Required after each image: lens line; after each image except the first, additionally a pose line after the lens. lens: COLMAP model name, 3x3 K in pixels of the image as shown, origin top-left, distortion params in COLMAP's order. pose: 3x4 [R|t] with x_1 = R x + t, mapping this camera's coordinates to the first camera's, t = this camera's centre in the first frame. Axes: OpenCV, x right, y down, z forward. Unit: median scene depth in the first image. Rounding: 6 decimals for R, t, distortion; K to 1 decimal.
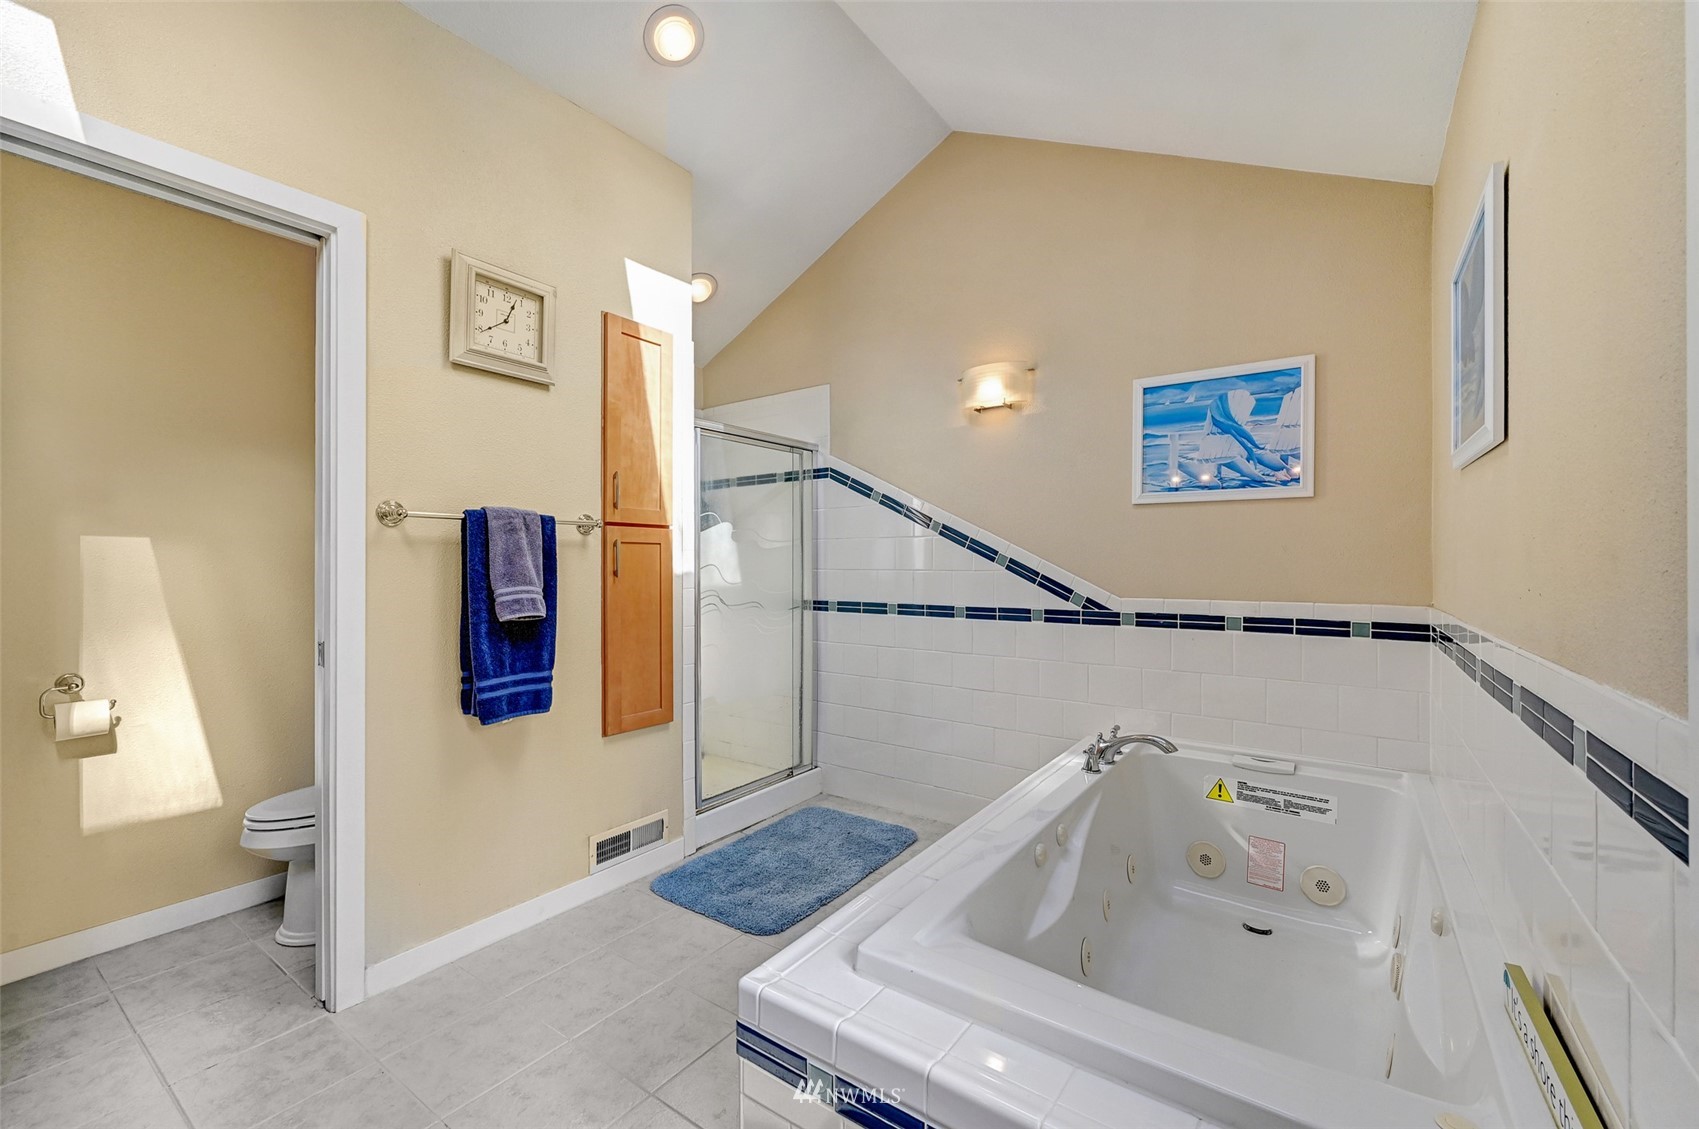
lens RADIAL K [[688.5, 0, 854.9], [0, 688.5, 554.8], [0, 0, 1]] dist [0.000895, 0.000202]
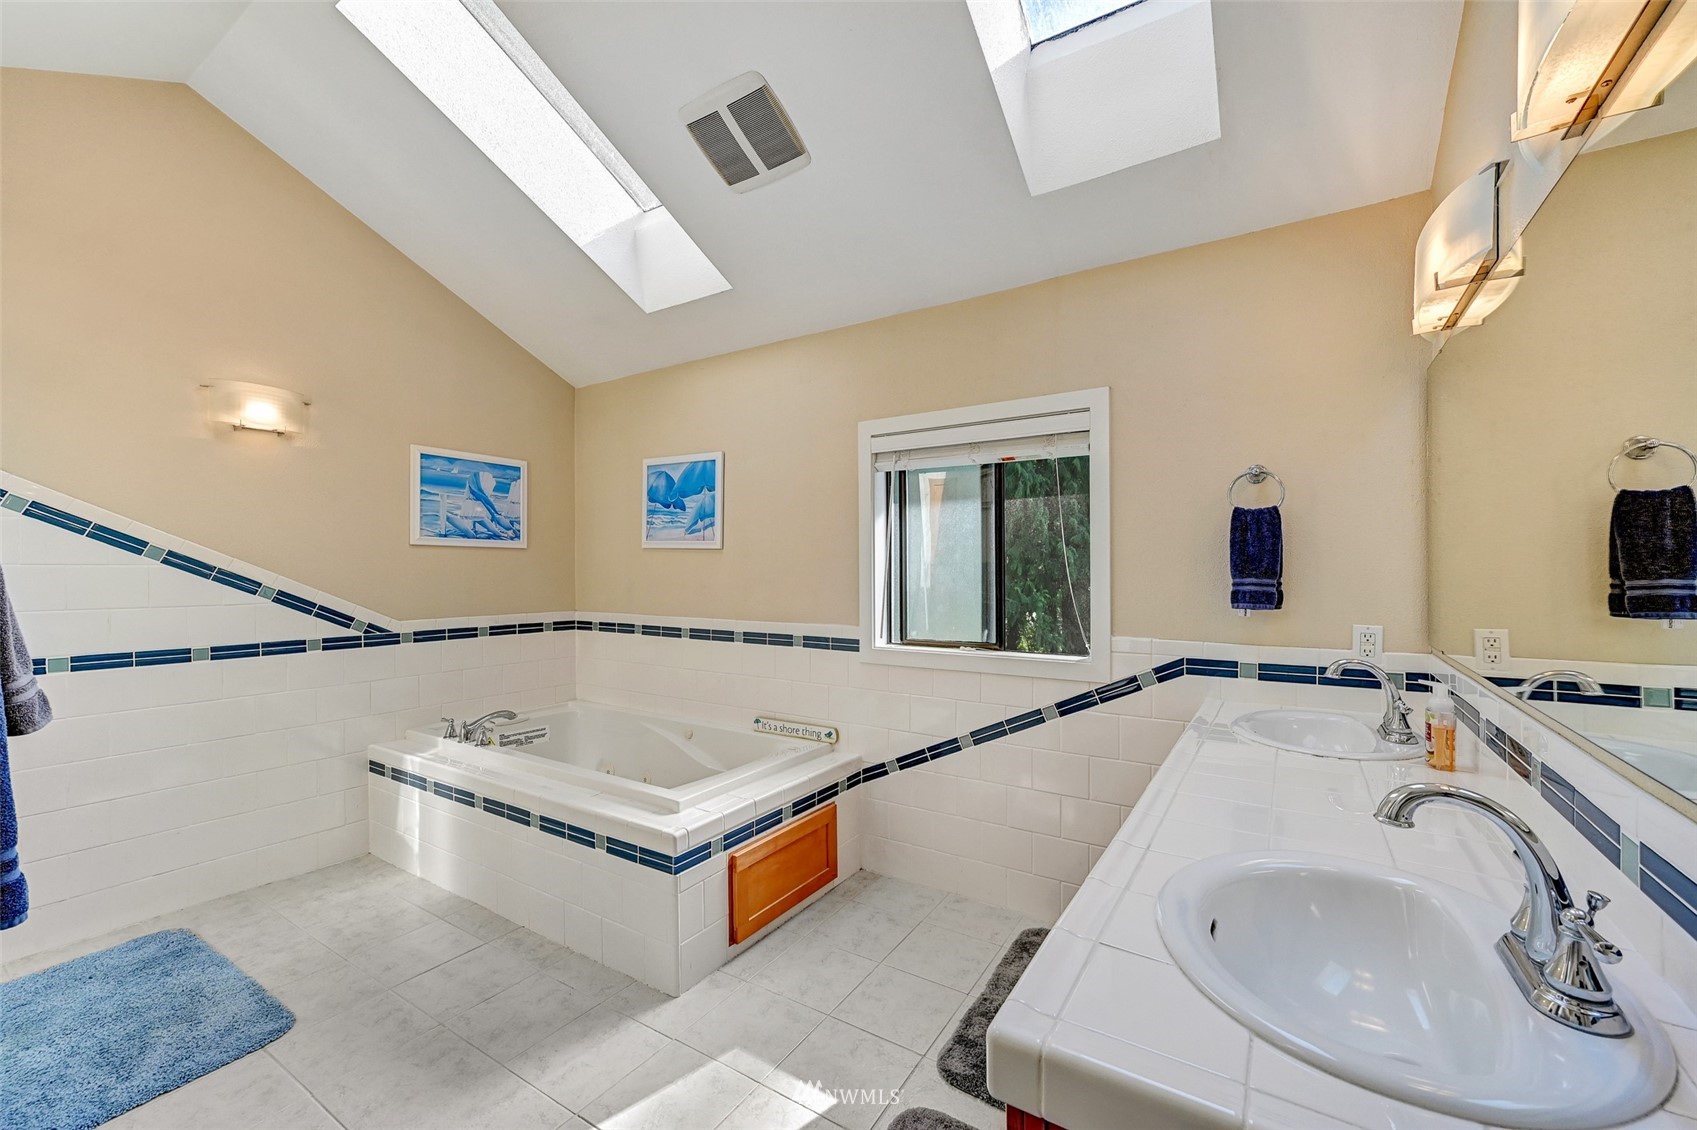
lens RADIAL K [[687.7, 0, 853.9], [0, 687.7, 555.3], [0, 0, 1]] dist [0.000895, 0.000202]
pose [[-0.047533, 0.027582, 0.998489, -0.894641], [-0.001528, 0.999615, -0.027686, -0.021328], [-0.998869, -0.002841, -0.047472, 0.268751]]
